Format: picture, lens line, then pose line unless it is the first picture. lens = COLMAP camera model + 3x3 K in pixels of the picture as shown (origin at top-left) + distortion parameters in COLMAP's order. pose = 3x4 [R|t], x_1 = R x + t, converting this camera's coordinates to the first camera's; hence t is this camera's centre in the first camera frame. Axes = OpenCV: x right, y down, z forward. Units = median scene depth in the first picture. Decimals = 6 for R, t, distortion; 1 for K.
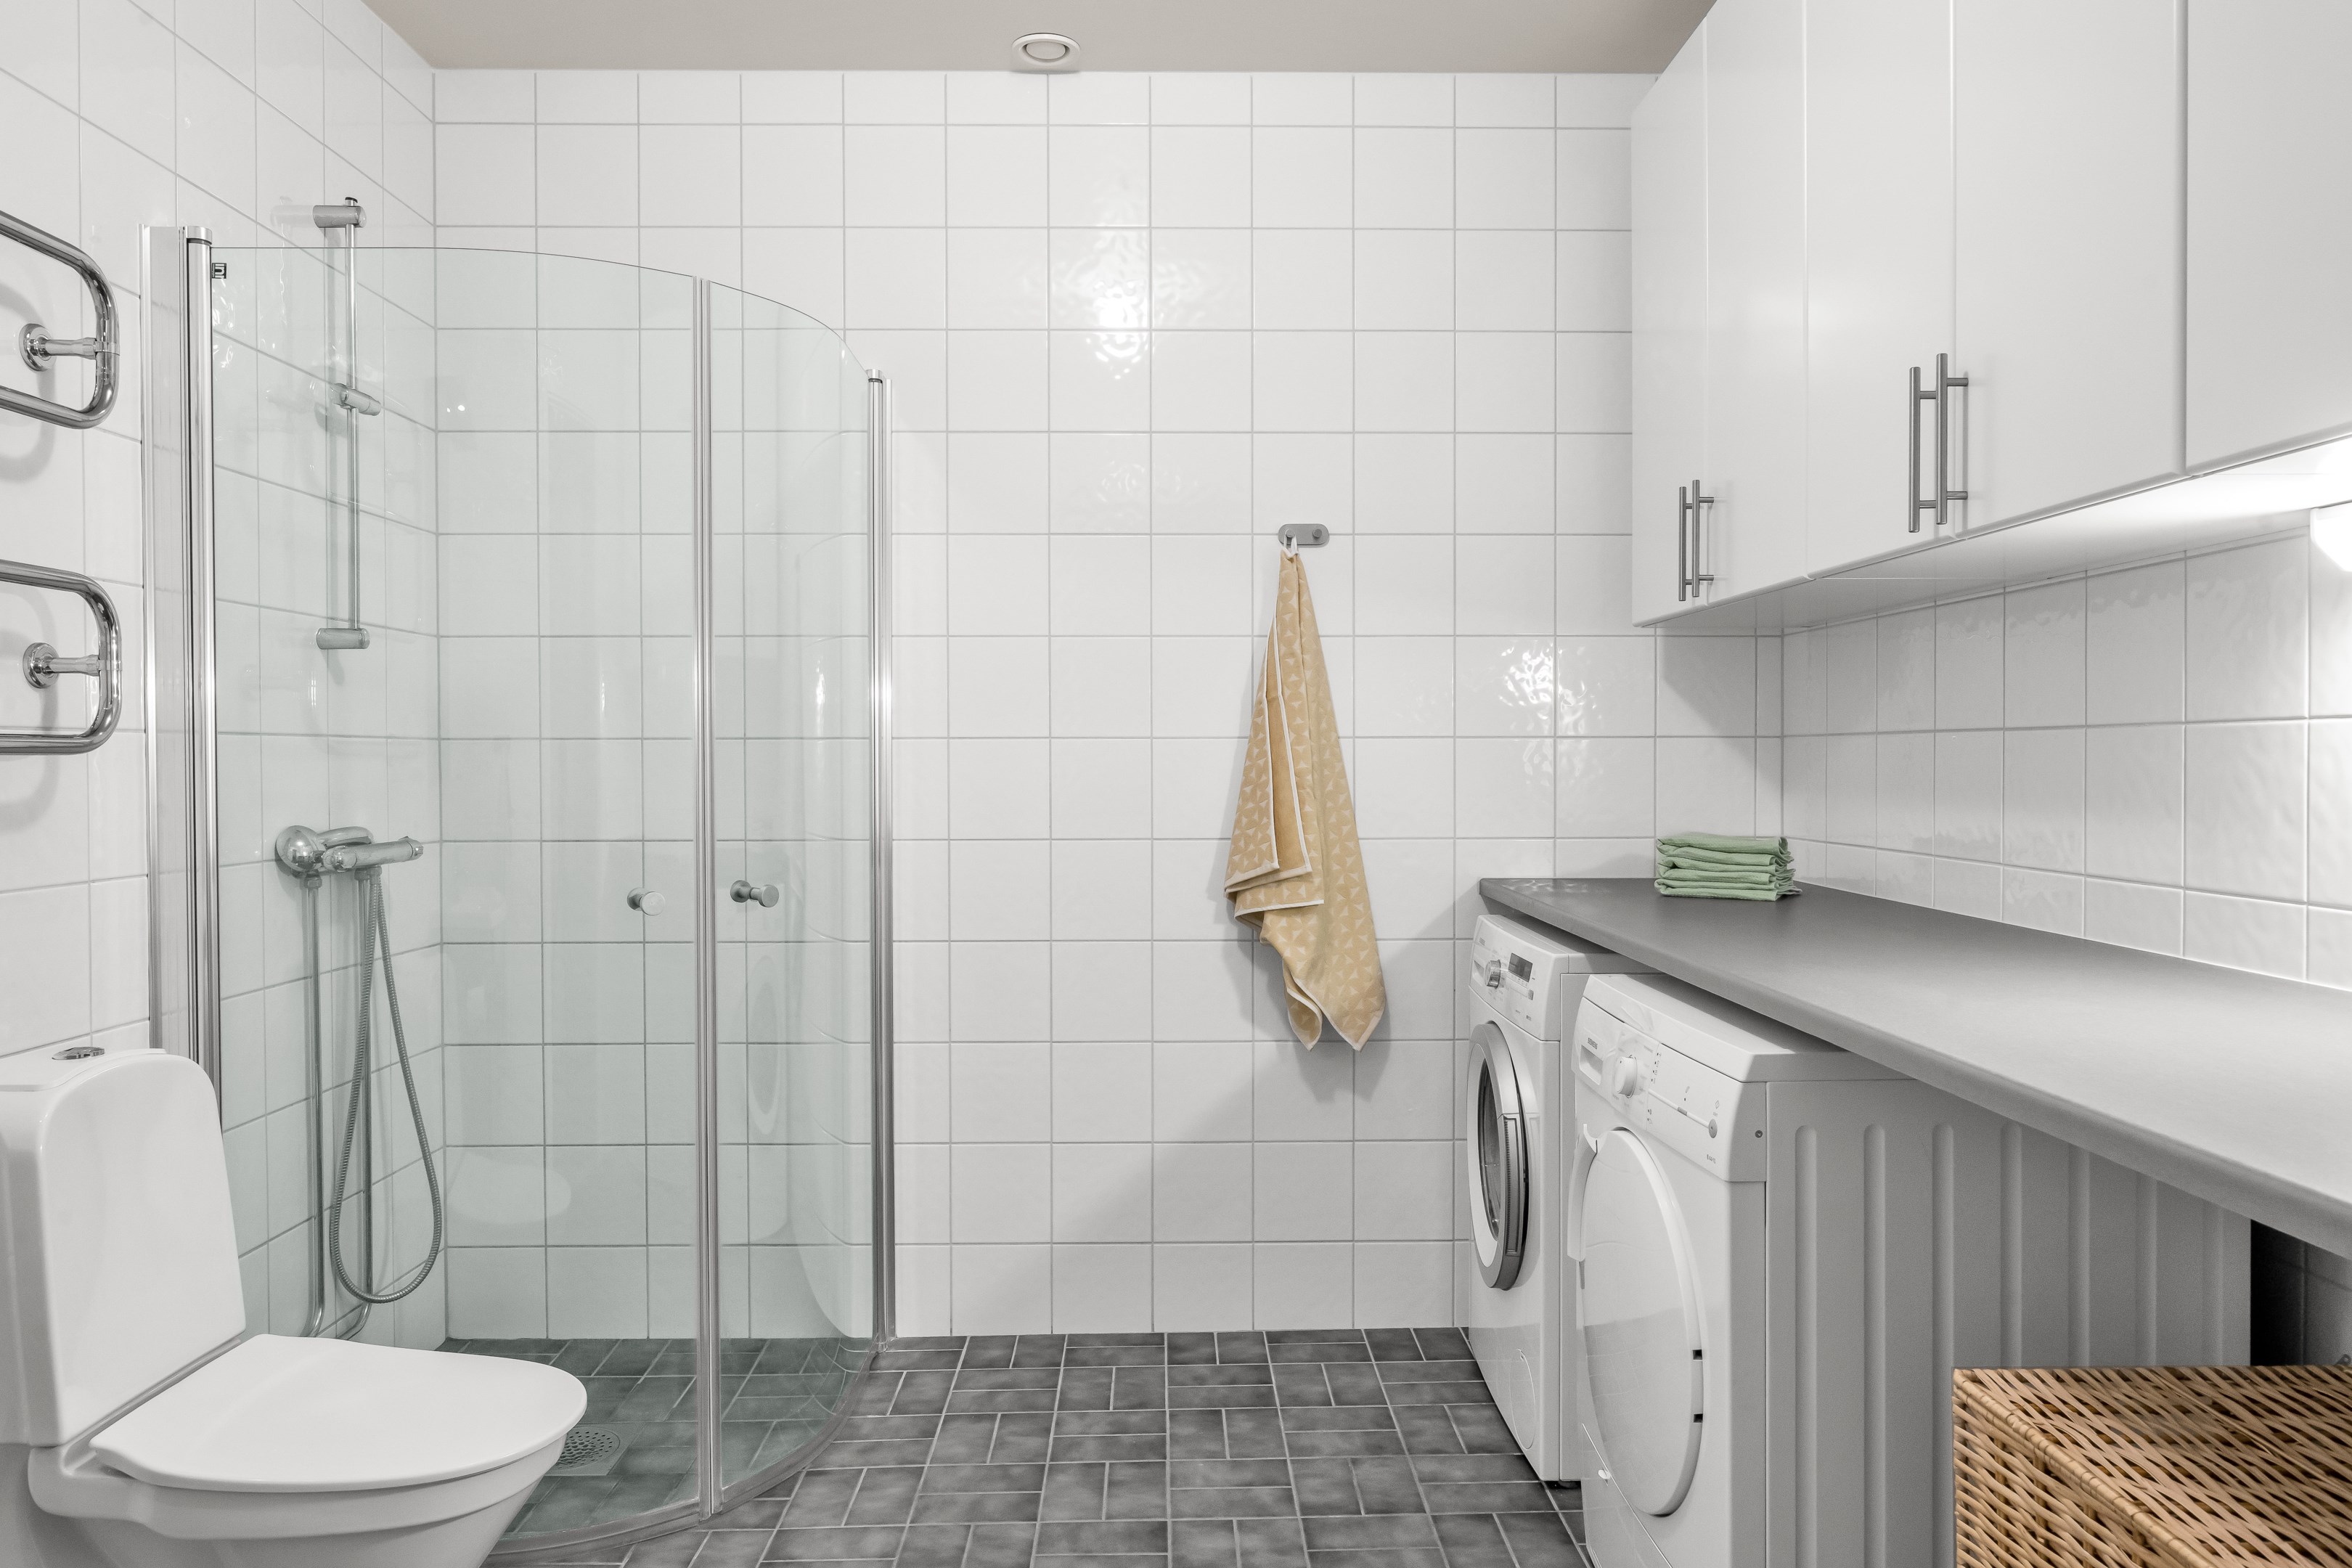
lens RADIAL K [[1669.0, 0, 1151.0], [0, 1669.0, 775.8], [0, 0, 1]] dist [0.003883, 0.003239]
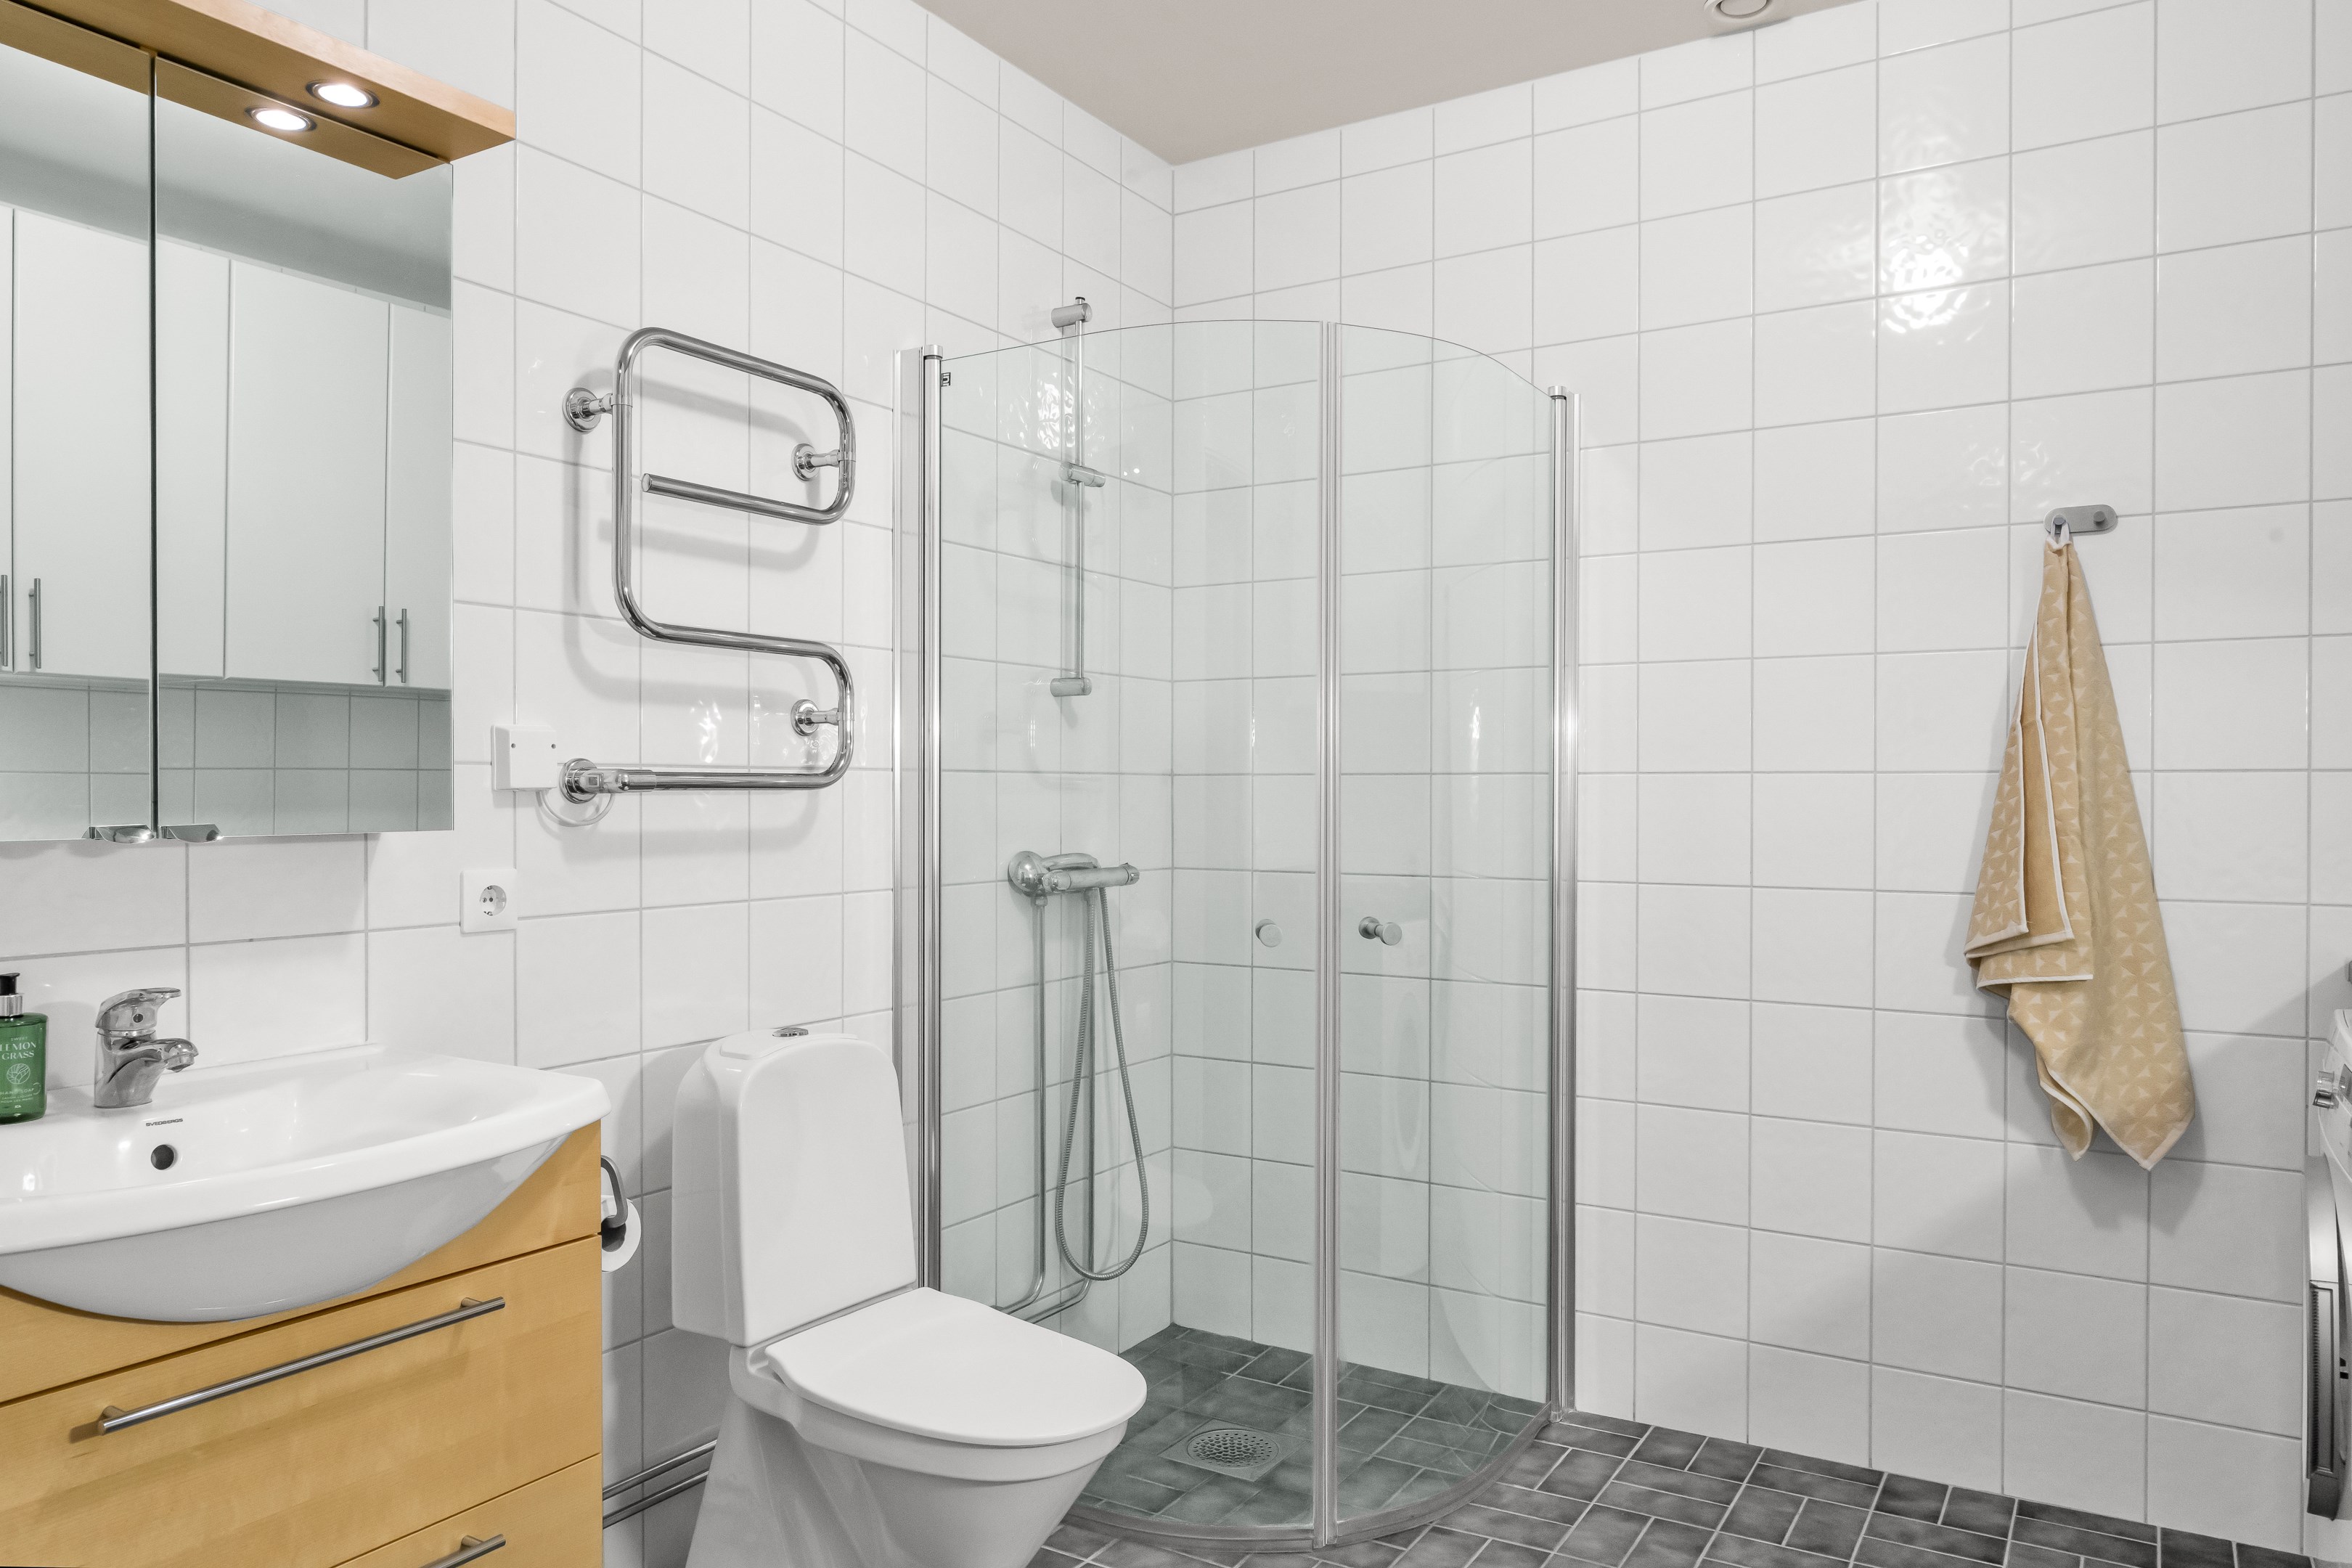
lens RADIAL K [[1669.0, 0, 1162.6], [0, 1669.0, 791.1], [0, 0, 1]] dist [0.003883, 0.003239]
pose [[0.830436, 0.004242, -0.557097, 0.191724], [-0.009275, 0.999938, -0.006212, -0.004781], [0.557036, 0.010326, 0.830424, 0.092664]]
